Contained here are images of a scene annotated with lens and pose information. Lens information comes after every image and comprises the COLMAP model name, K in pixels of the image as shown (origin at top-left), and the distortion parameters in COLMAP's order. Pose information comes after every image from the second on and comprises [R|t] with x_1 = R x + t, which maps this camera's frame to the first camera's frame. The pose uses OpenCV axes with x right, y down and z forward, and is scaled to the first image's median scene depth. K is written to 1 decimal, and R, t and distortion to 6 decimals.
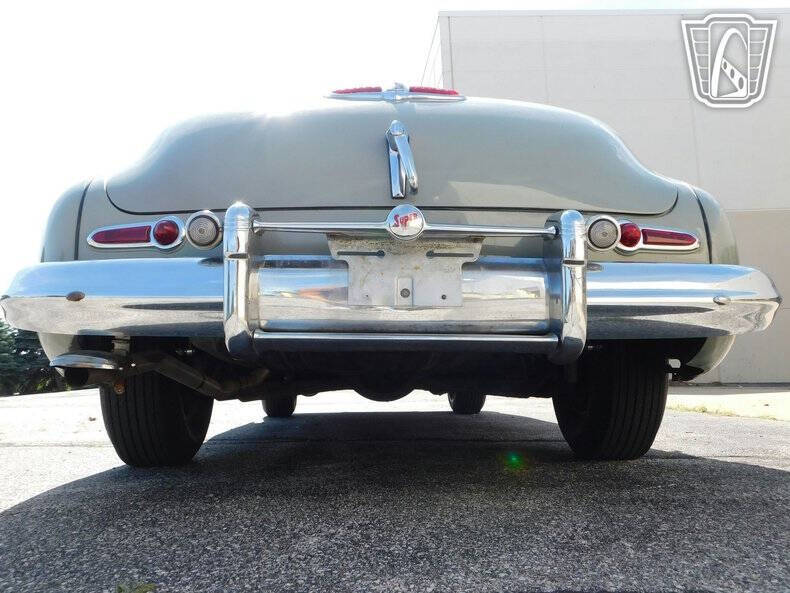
lens RADIAL K [[653.8, 0, 395.0], [0, 653.8, 296.5], [0, 0, 1]] dist [0.006679, 0.014933]
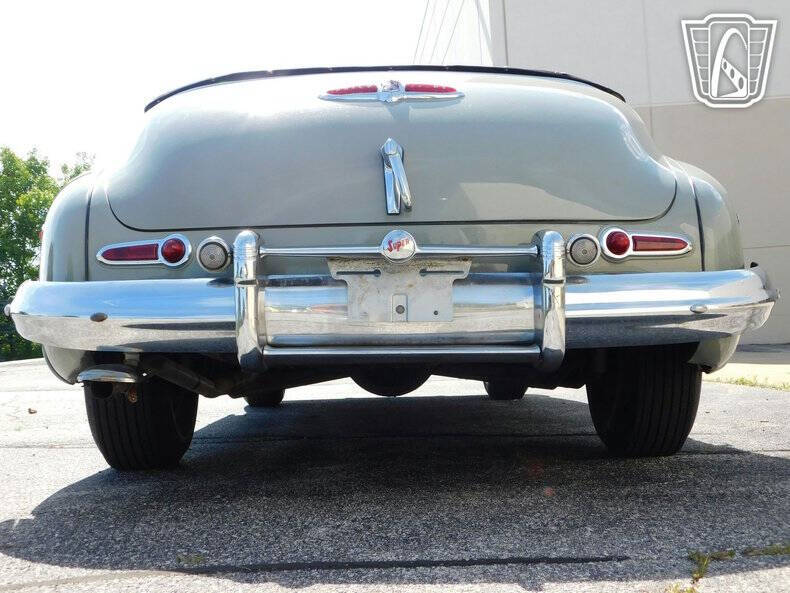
lens RADIAL K [[852.3, 0, 392.9], [0, 852.3, 314.8], [0, 0, 1]] dist [-0.002754, 0.002838]
pose [[0.999638, -0.016135, -0.021522, 0.033280], [0.017753, 0.996854, 0.077241, -0.103327], [0.020208, -0.077595, 0.996780, -0.399438]]
